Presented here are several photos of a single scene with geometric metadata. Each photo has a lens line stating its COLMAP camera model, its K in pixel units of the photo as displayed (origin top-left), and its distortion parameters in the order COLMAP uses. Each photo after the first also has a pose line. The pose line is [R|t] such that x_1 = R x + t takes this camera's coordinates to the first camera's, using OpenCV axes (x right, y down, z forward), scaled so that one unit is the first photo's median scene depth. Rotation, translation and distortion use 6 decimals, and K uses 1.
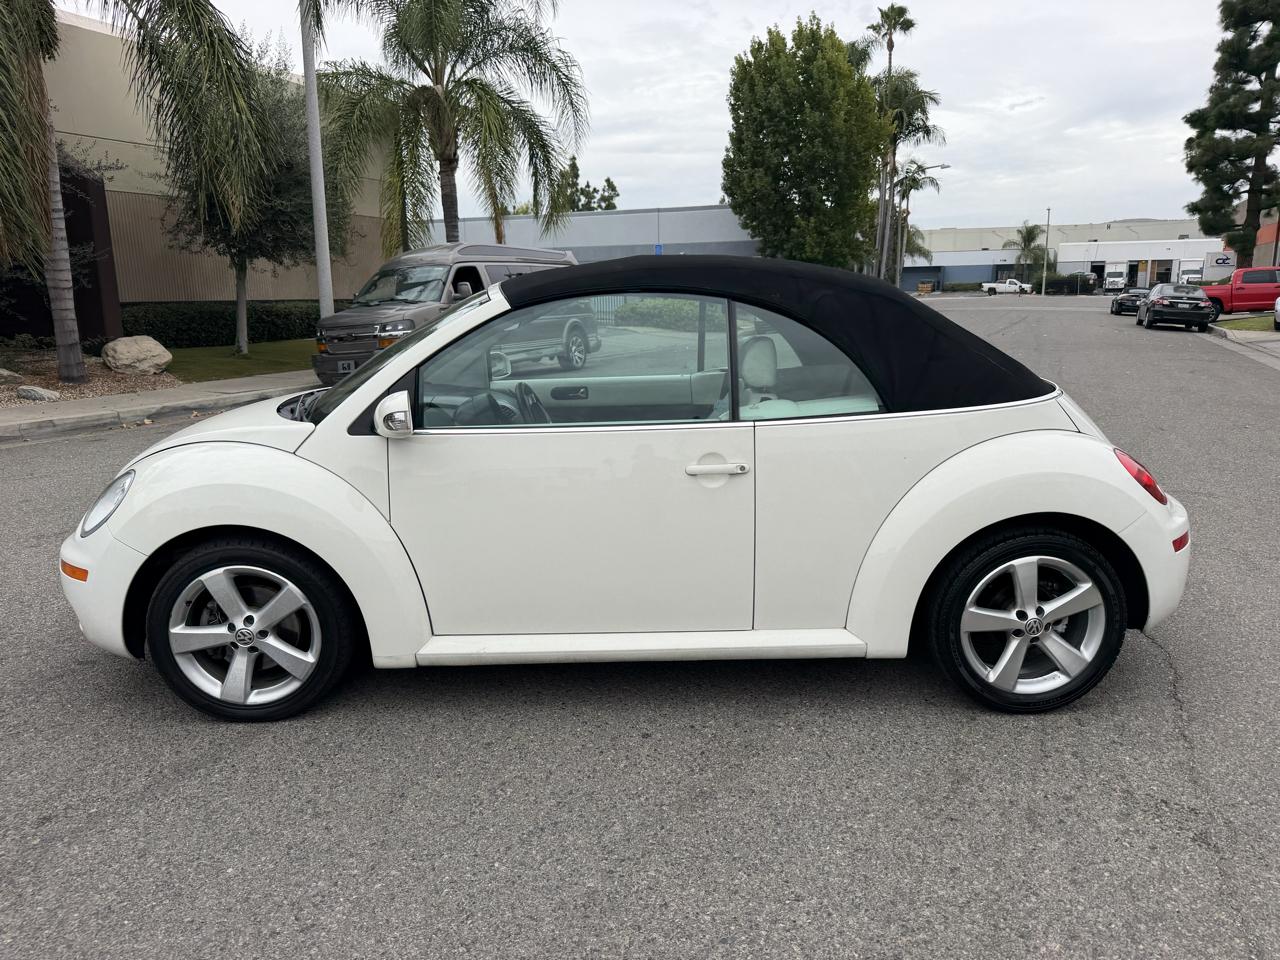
lens RADIAL K [[903.3, 0, 645.3], [0, 903.3, 487.0], [0, 0, 1]] dist [0.021384, -0.037779]
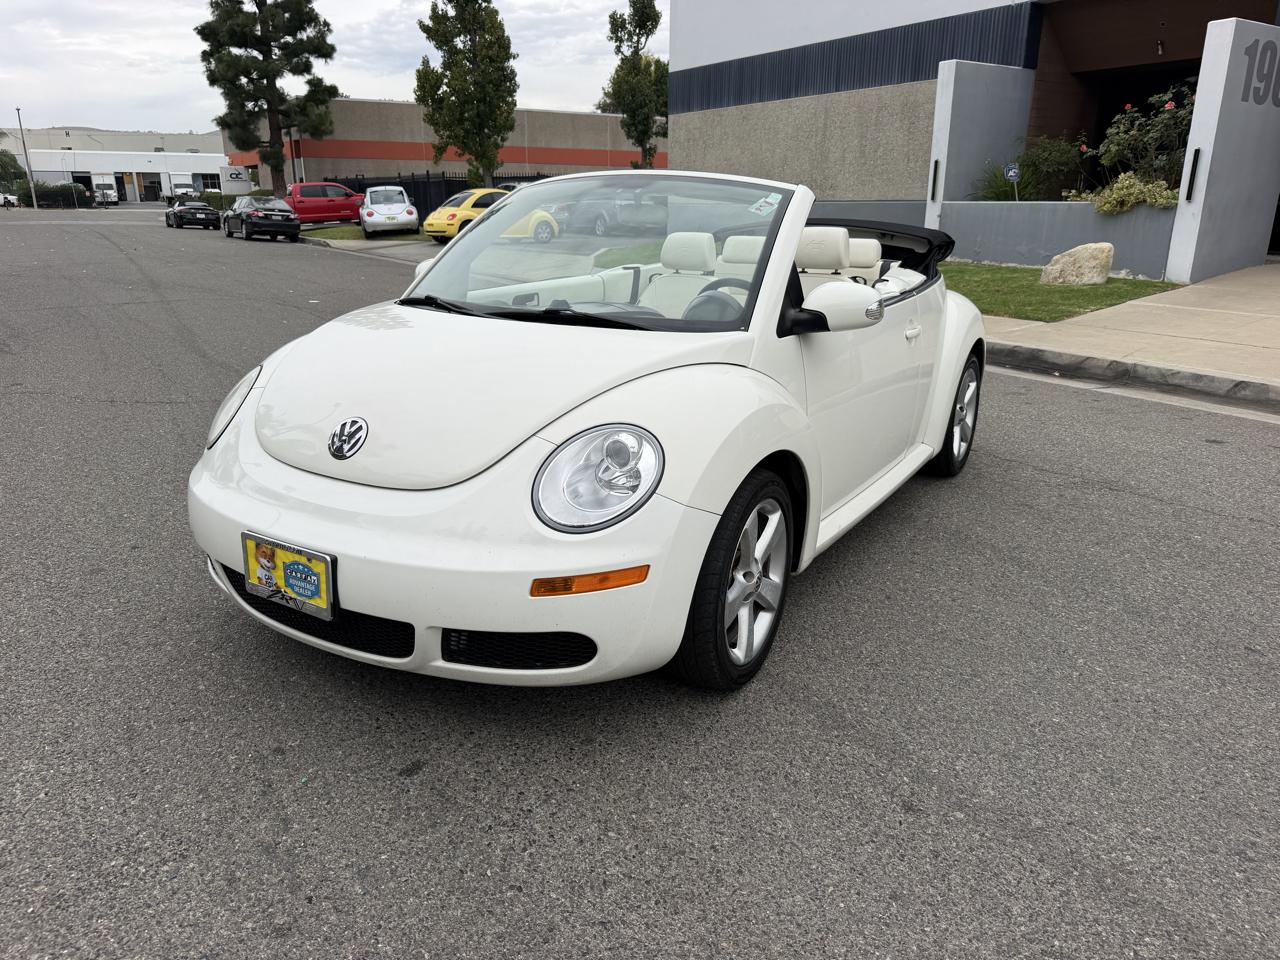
lens RADIAL K [[903.3, 0, 637.4], [0, 903.3, 486.9], [0, 0, 1]] dist [0.021384, -0.037779]
pose [[0.538050, -0.238247, 0.808542, -0.256929], [0.165664, 0.970405, 0.175699, -0.020339], [-0.826473, 0.039411, 0.561595, 0.132401]]
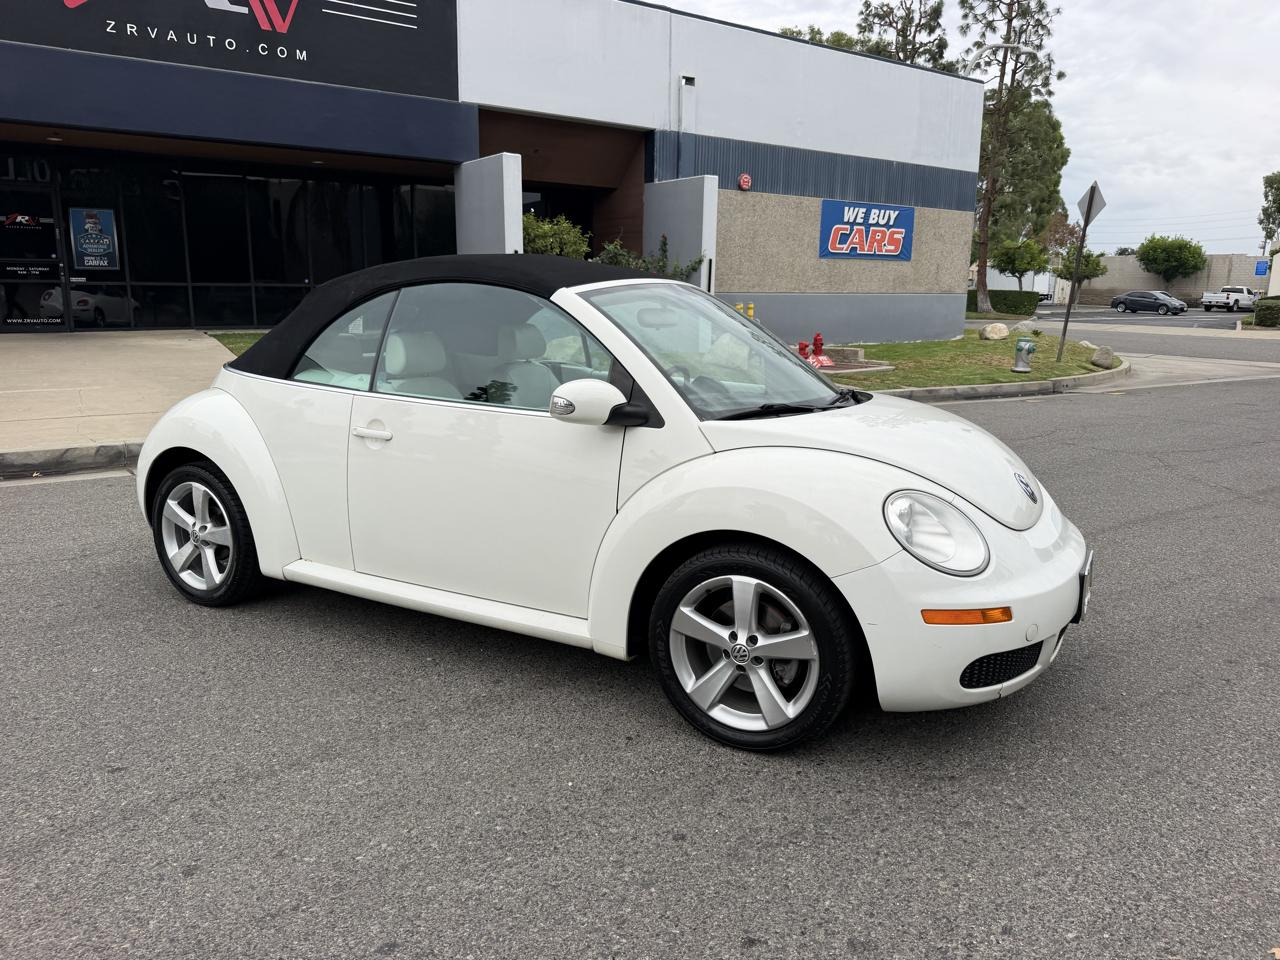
lens RADIAL K [[903.3, 0, 646.0], [0, 903.3, 480.9], [0, 0, 1]] dist [0.021384, -0.037779]
pose [[-0.861913, -0.104408, 0.496191, -0.176793], [0.102347, 0.922607, 0.371916, -0.104196], [-0.496620, 0.371343, -0.784521, 0.497165]]
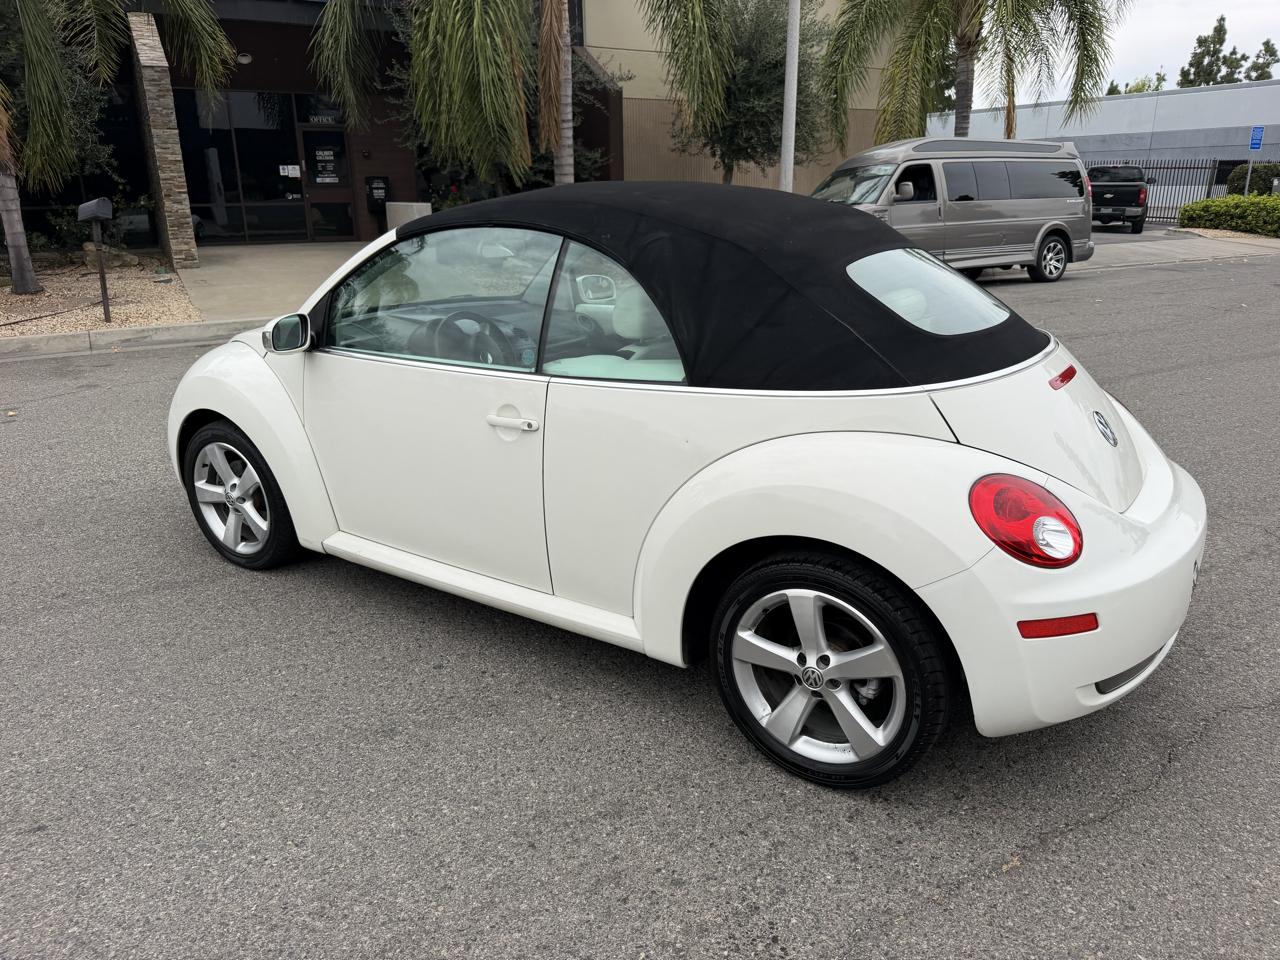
lens RADIAL K [[903.3, 0, 647.5], [0, 903.3, 479.5], [0, 0, 1]] dist [0.021384, -0.037779]
pose [[0.816230, 0.178303, -0.549524, 0.157867], [-0.120191, 0.982779, 0.140356, -0.023954], [0.565086, -0.048515, 0.823604, 0.062413]]
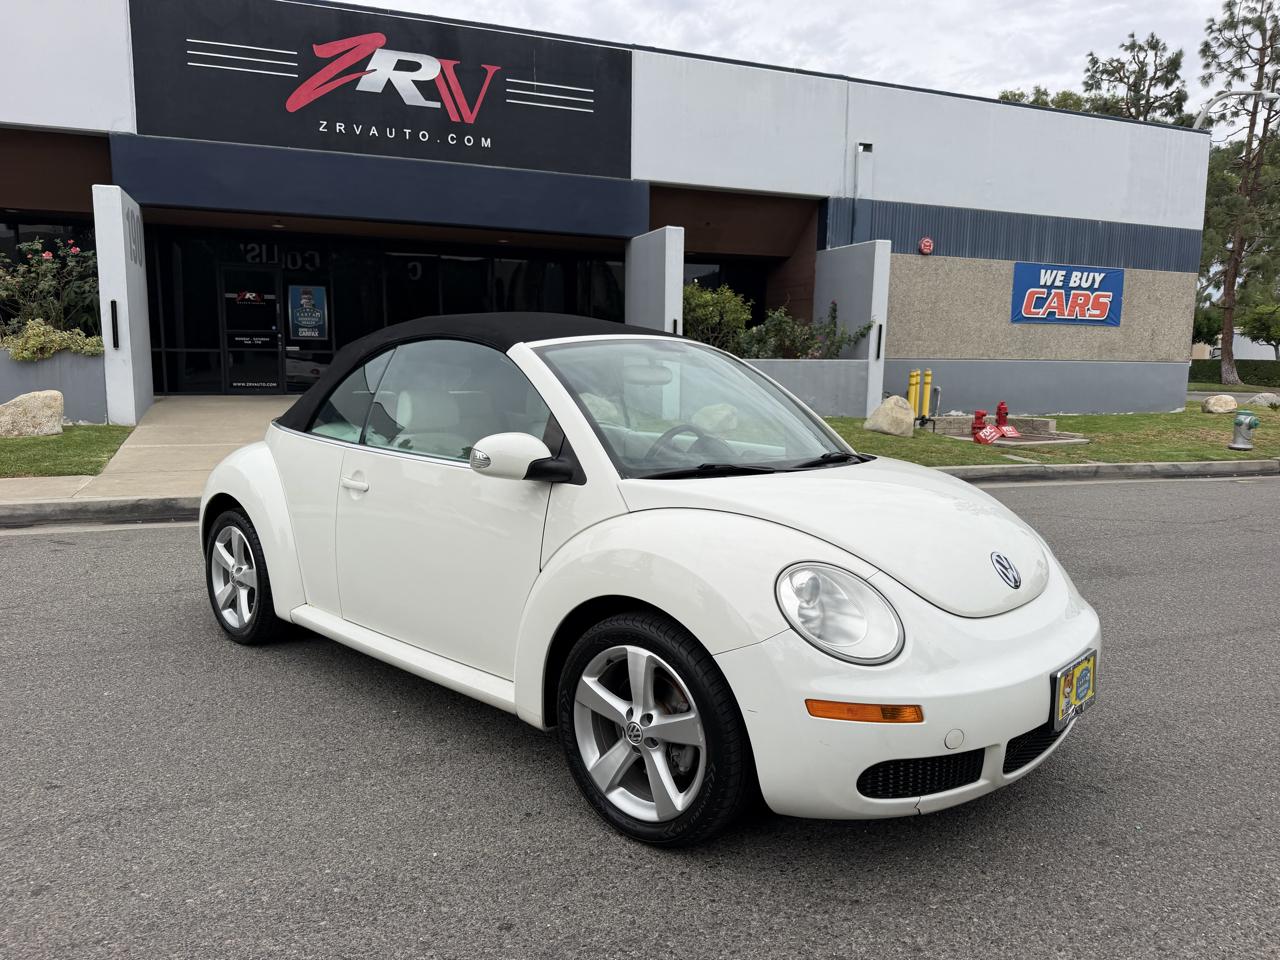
lens RADIAL K [[903.3, 0, 642.4], [0, 903.3, 493.1], [0, 0, 1]] dist [0.021384, -0.037779]
pose [[-0.720192, -0.099475, 0.686606, -0.222036], [0.140891, 0.948075, 0.285139, -0.090472], [-0.679318, 0.302091, -0.668781, 0.450773]]
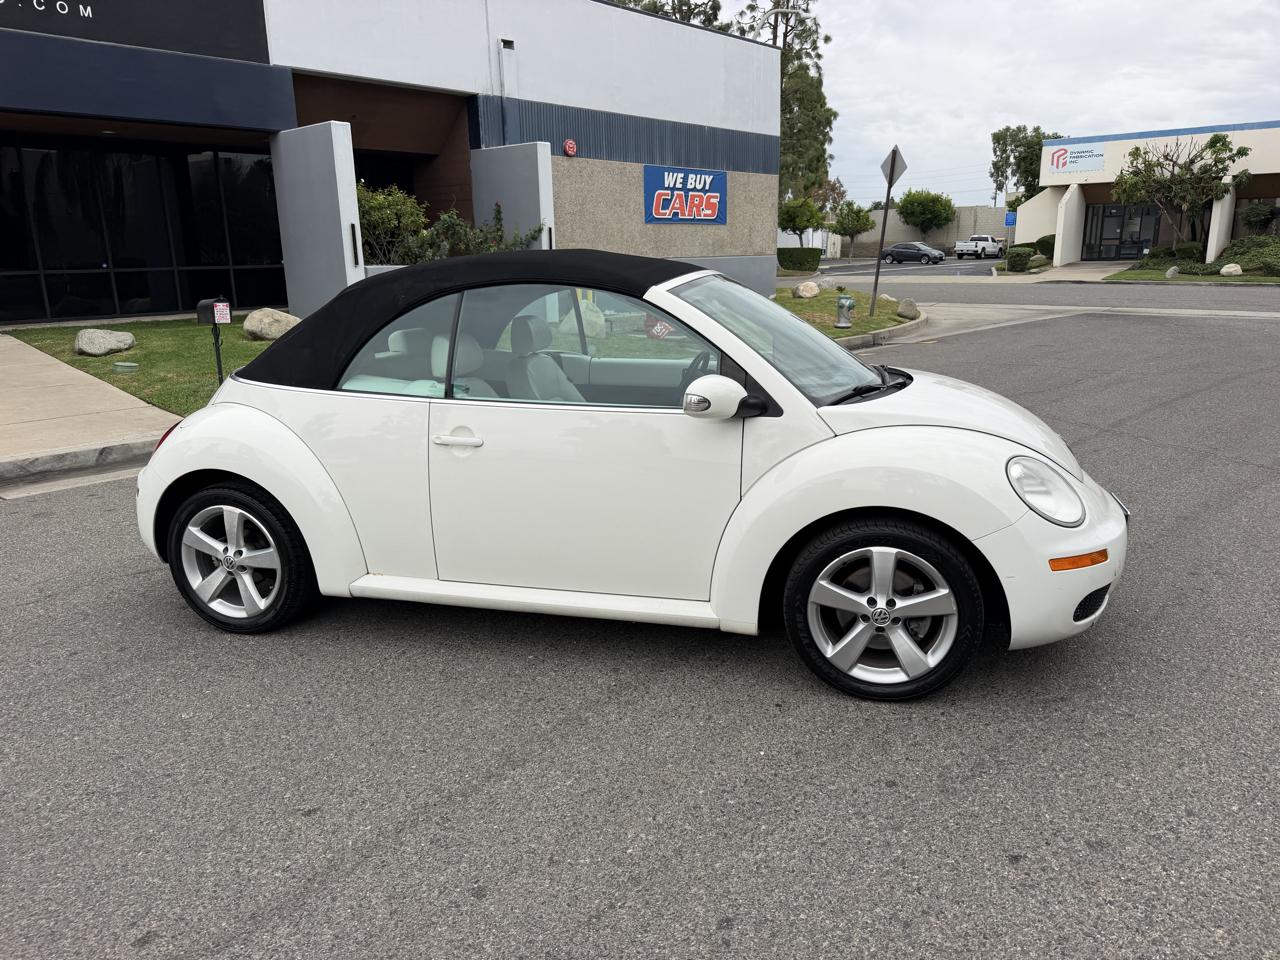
lens RADIAL K [[903.3, 0, 645.6], [0, 903.3, 488.8], [0, 0, 1]] dist [0.021384, -0.037779]
pose [[-0.956047, -0.045943, 0.289592, -0.106941], [0.089216, 0.895240, 0.436562, -0.122373], [-0.279311, 0.443210, -0.851792, 0.535339]]
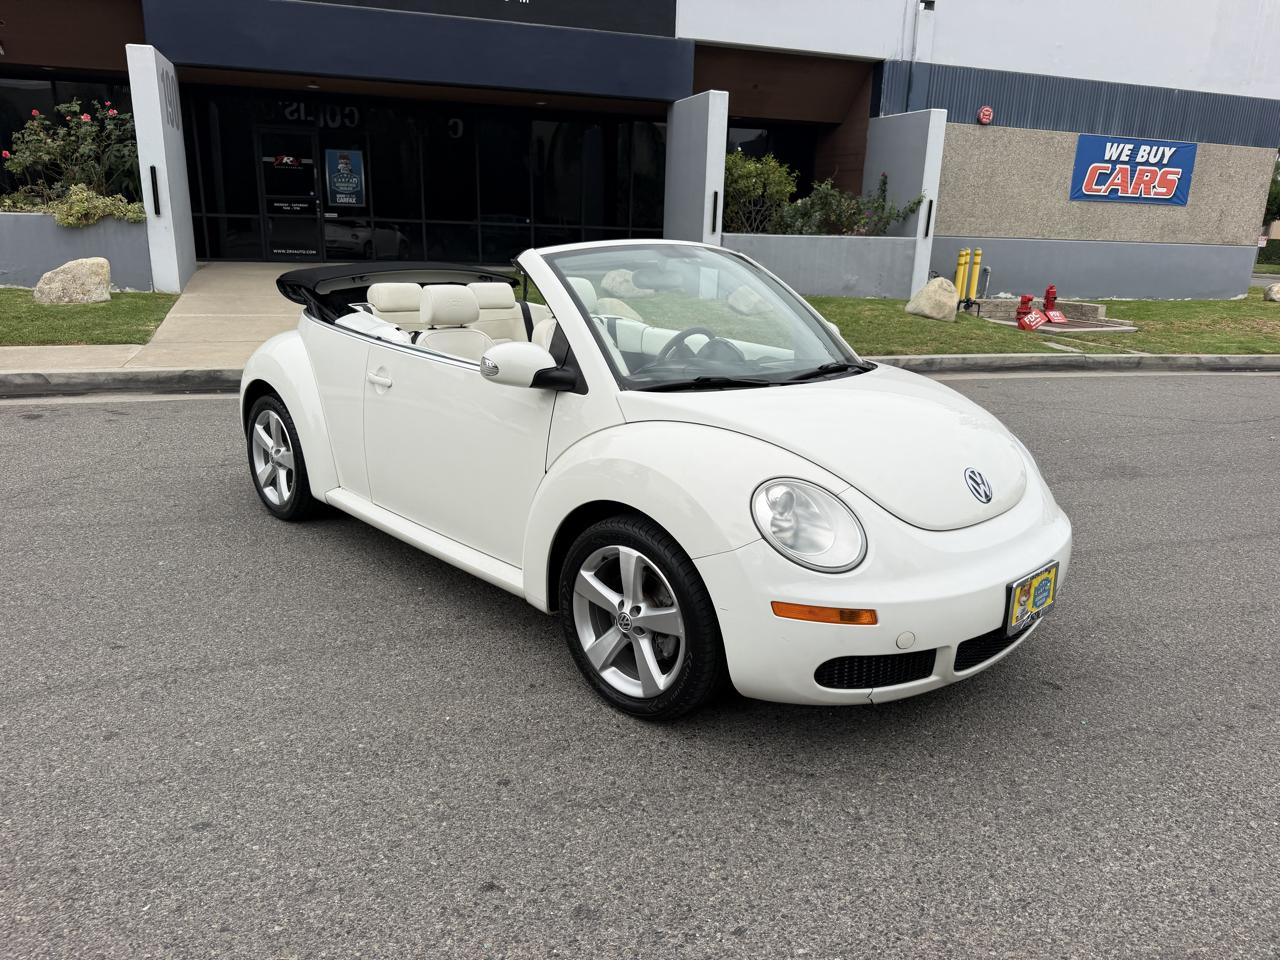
lens RADIAL K [[903.3, 0, 642.5], [0, 903.3, 492.7], [0, 0, 1]] dist [0.021384, -0.037779]
pose [[-0.684222, -0.217744, 0.696009, -0.238053], [0.130280, 0.902538, 0.410430, -0.101764], [-0.717543, 0.371501, -0.589168, 0.450237]]
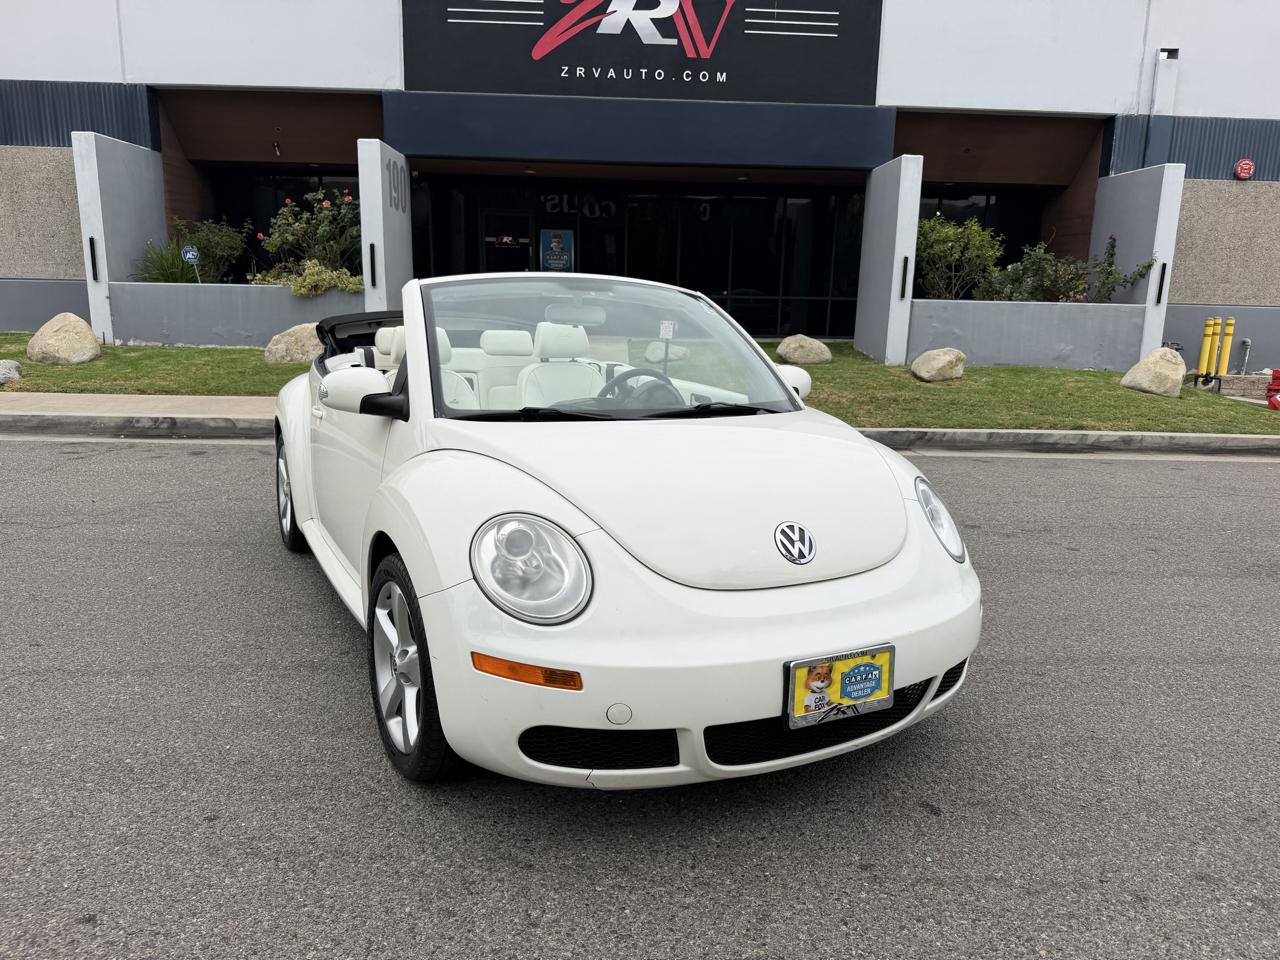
lens RADIAL K [[903.3, 0, 644.2], [0, 903.3, 491.8], [0, 0, 1]] dist [0.021384, -0.037779]
pose [[-0.451698, -0.188057, 0.872126, -0.280421], [0.169733, 0.941565, 0.290940, -0.071981], [-0.875877, 0.279445, -0.393383, 0.362249]]
